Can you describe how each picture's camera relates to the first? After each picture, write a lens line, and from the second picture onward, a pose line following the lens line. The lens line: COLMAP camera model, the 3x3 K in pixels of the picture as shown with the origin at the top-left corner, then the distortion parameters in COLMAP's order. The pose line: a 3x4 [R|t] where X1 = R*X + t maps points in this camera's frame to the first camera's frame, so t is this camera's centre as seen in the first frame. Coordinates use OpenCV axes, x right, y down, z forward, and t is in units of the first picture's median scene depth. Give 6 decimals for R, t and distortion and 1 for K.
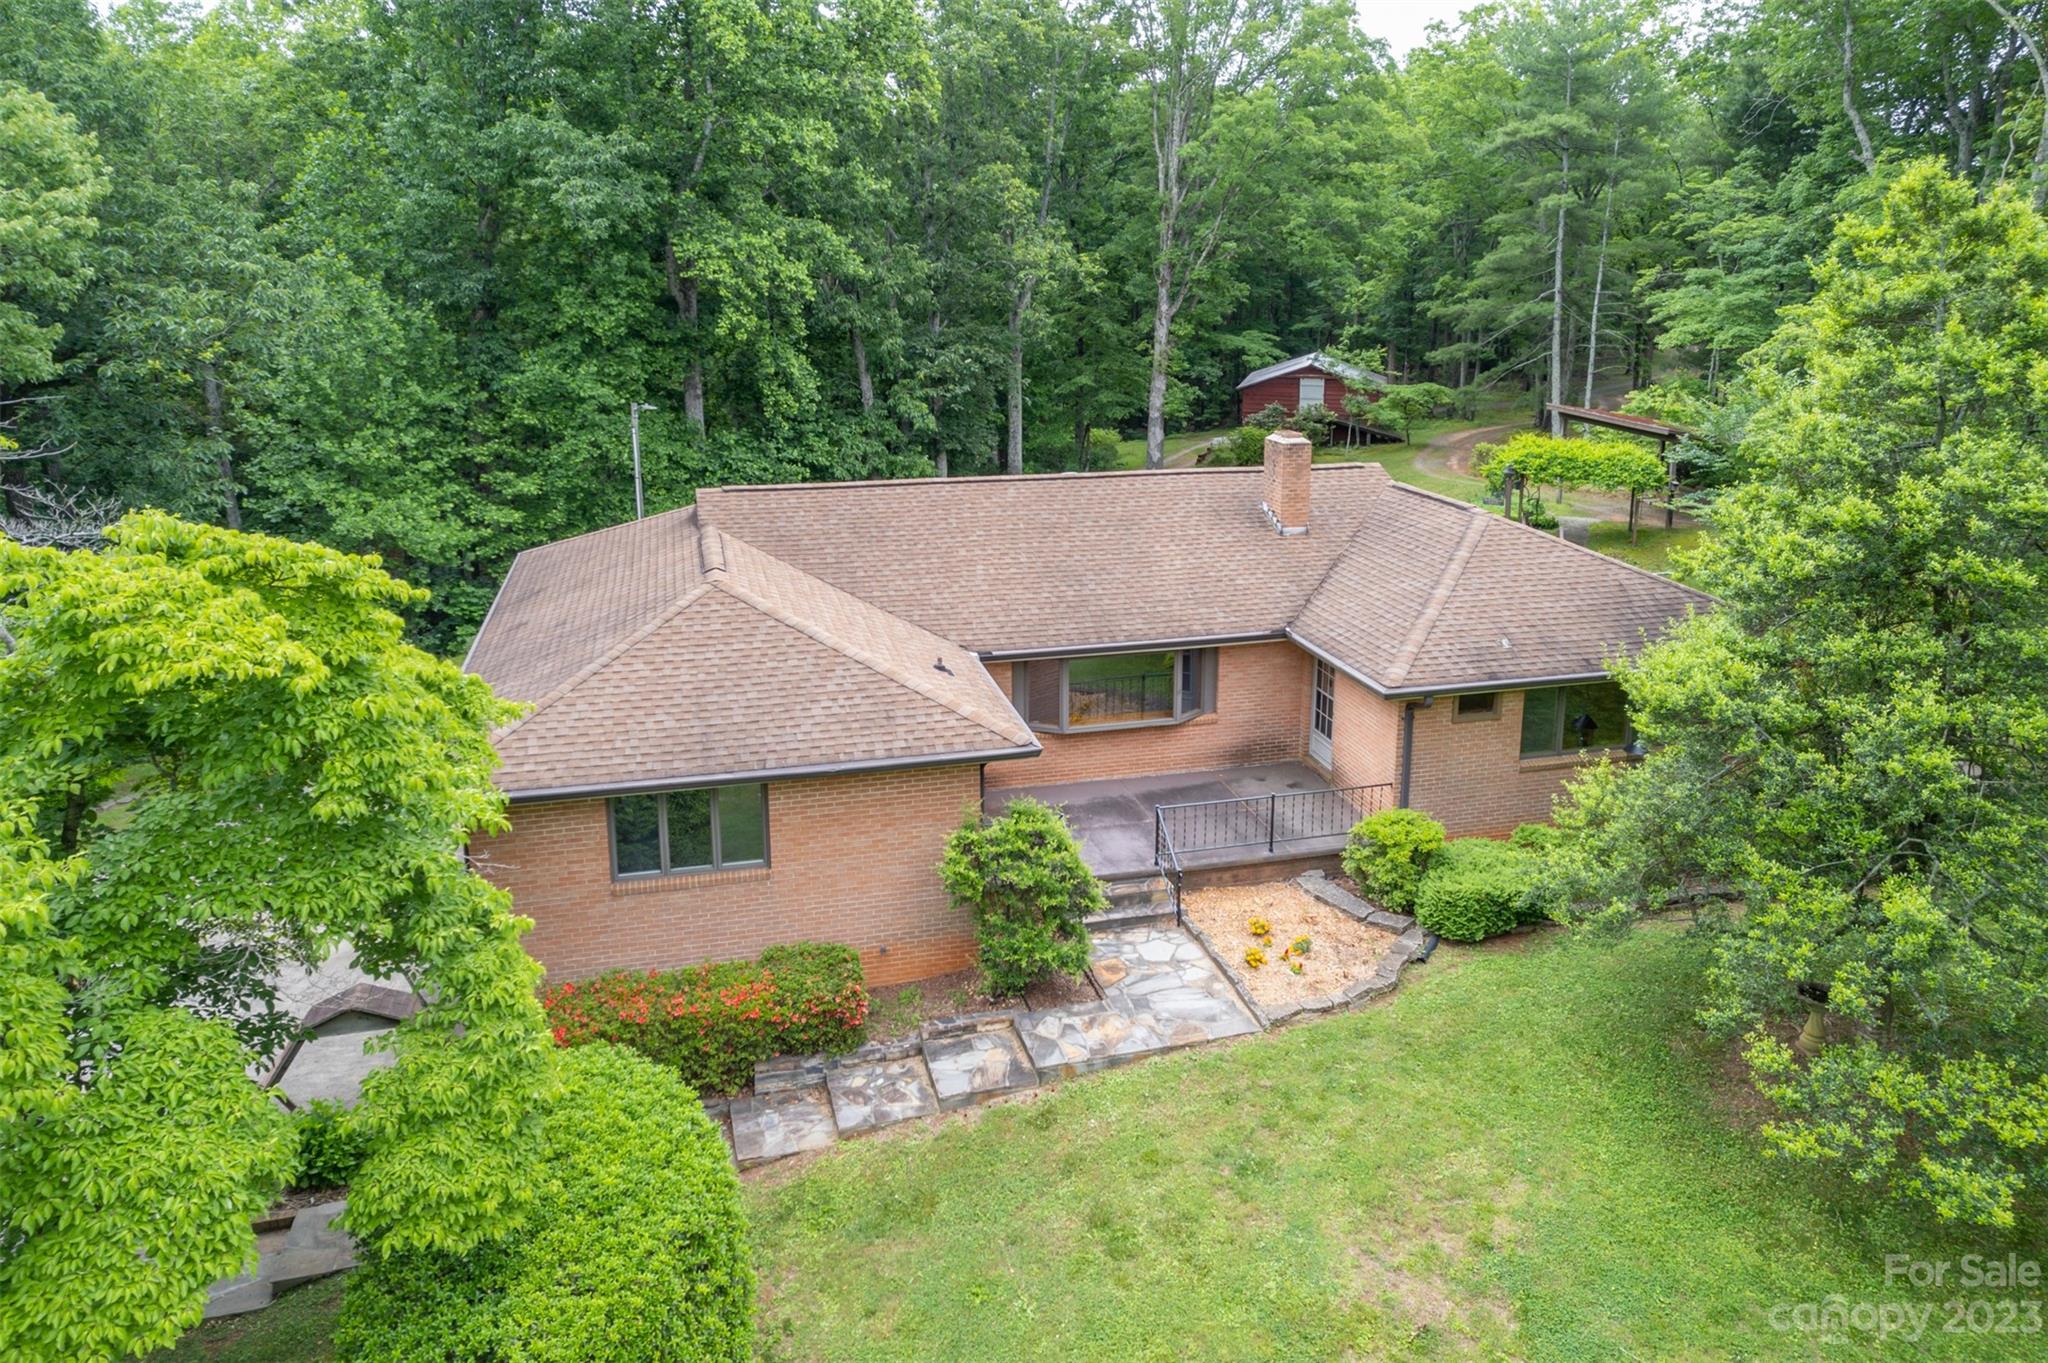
lens RADIAL K [[1365.5, 0, 1031.6], [0, 1365.5, 550.5], [0, 0, 1]] dist [-0.043594, 0.000003]
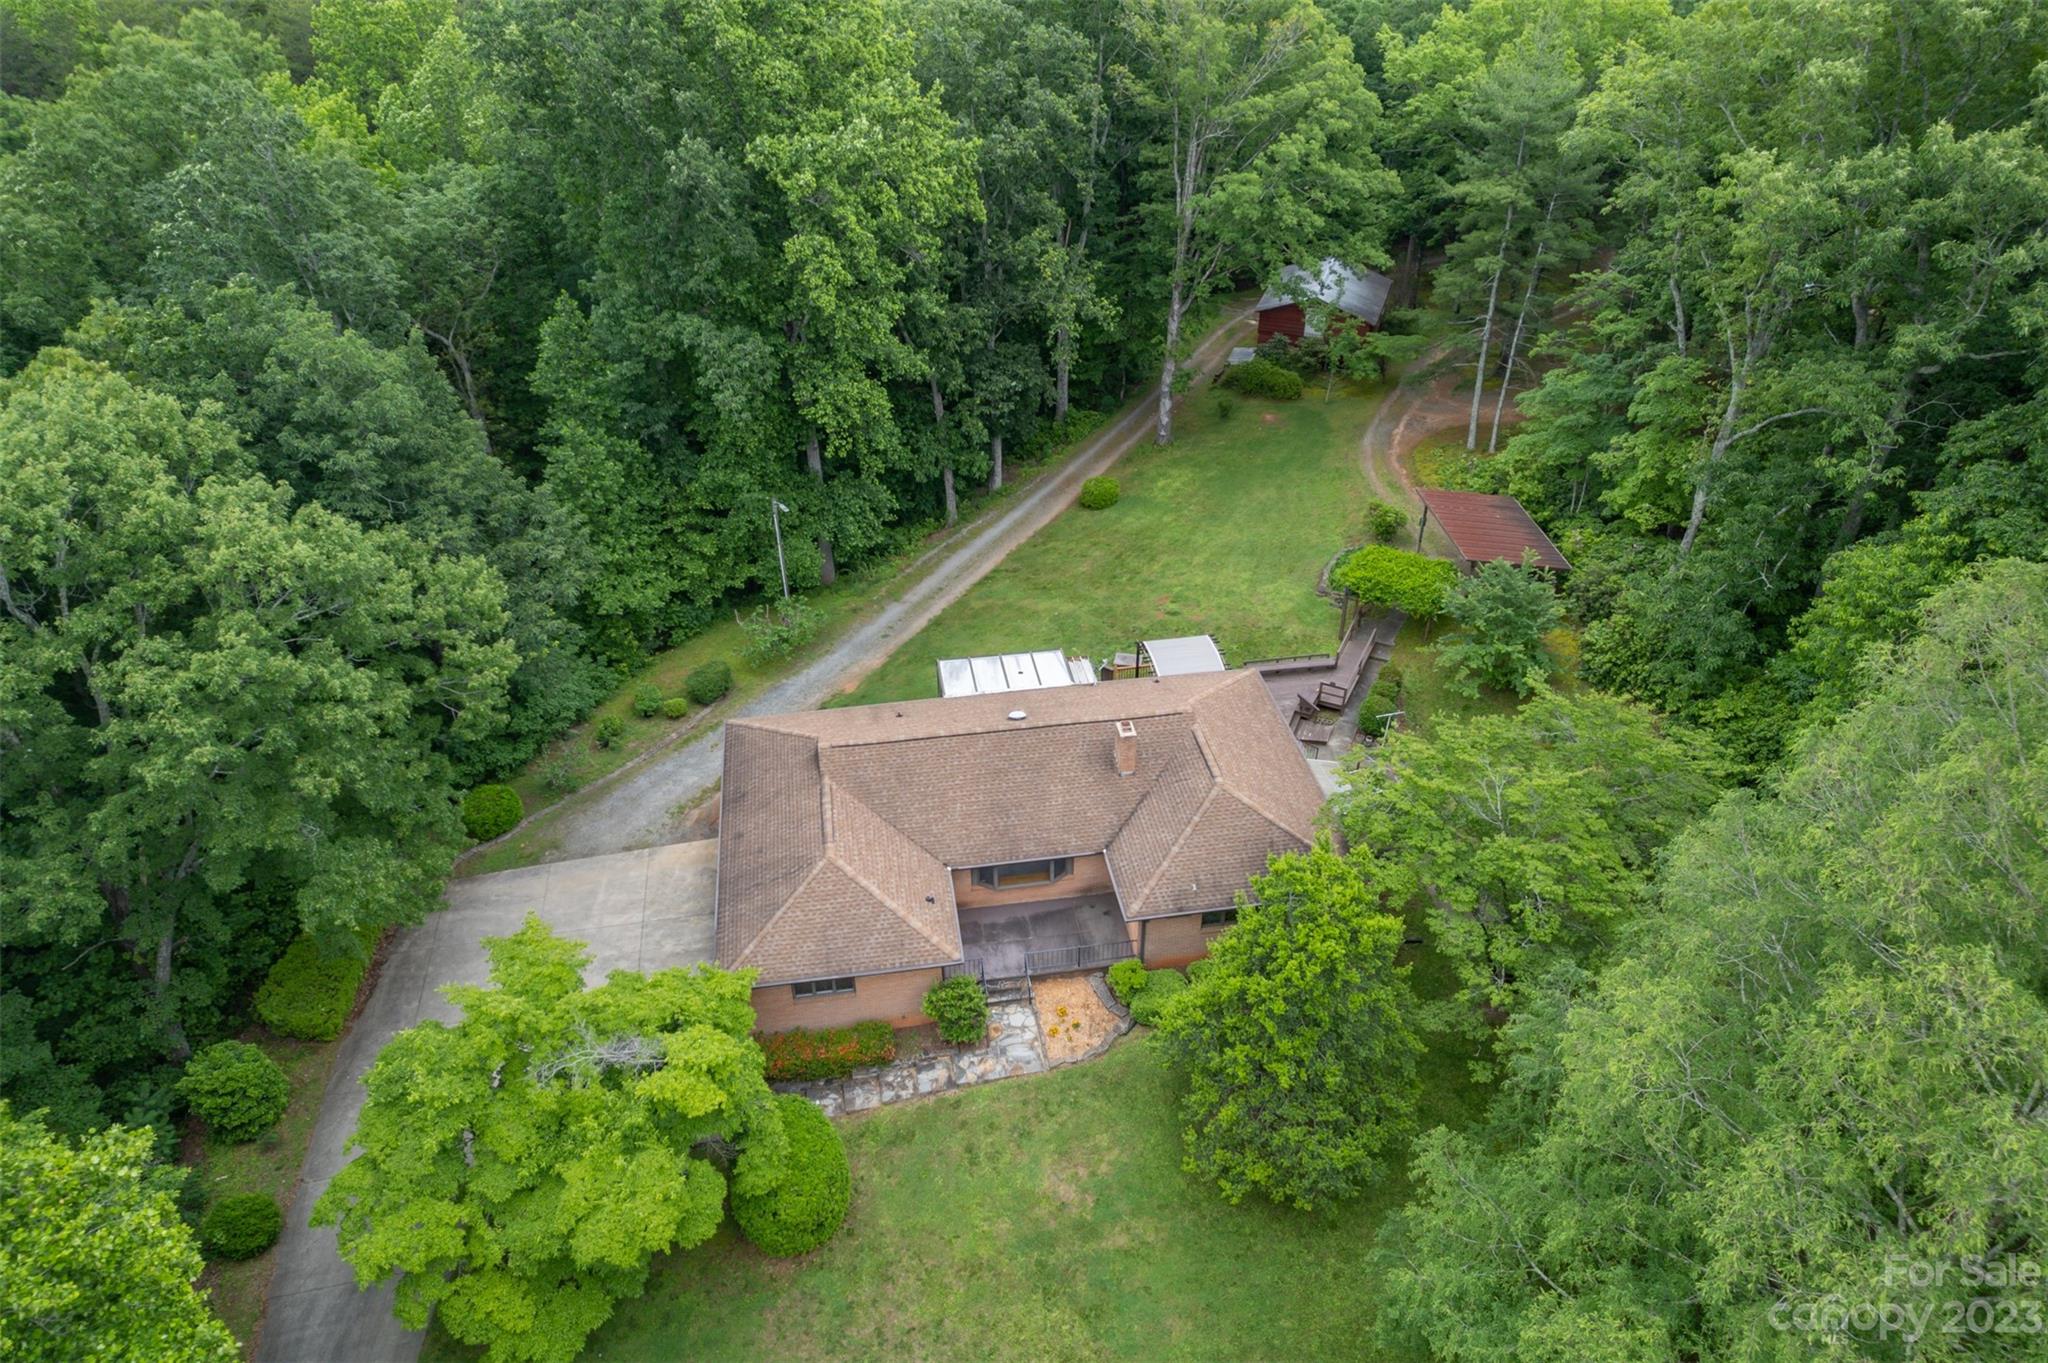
lens RADIAL K [[1309.0, 0, 1026.4], [0, 1309.0, 687.8], [0, 0, 1]] dist [-0.074244, 0.061684]
pose [[0.995199, 0.047952, -0.085324, 0.293908], [-0.010253, 0.918044, 0.396347, -1.227546], [0.097337, -0.393569, 0.914127, -0.924630]]
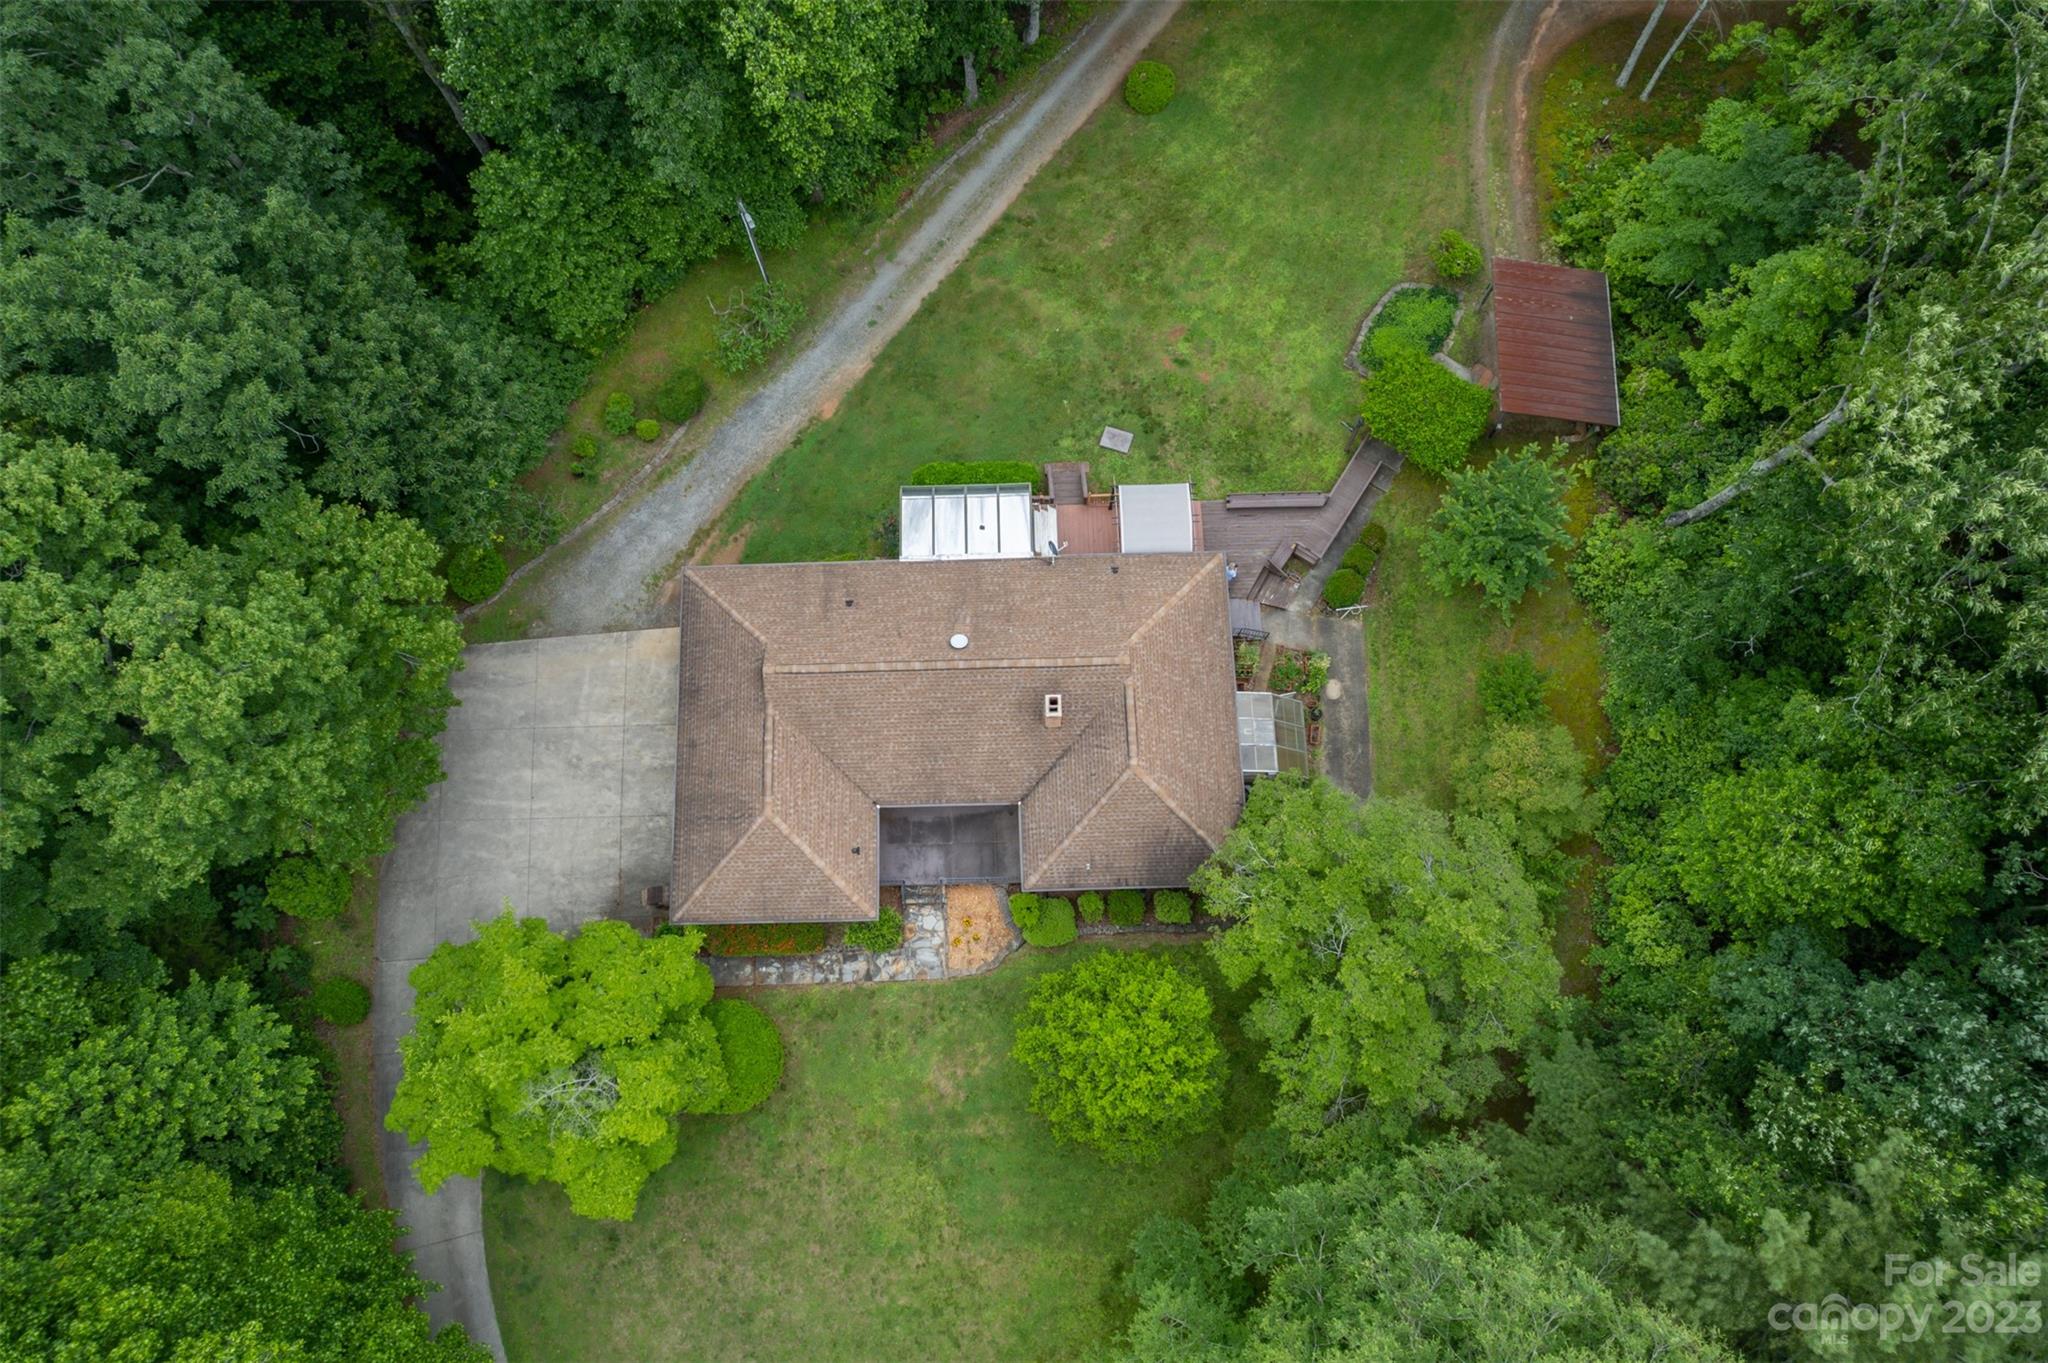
lens RADIAL K [[1309.0, 0, 1026.4], [0, 1309.0, 687.8], [0, 0, 1]] dist [-0.074244, 0.061684]
pose [[0.974864, 0.214945, -0.058650, 0.369311], [-0.044004, 0.443798, 0.895046, -2.555773], [0.218414, -0.869967, 0.442101, 0.273274]]
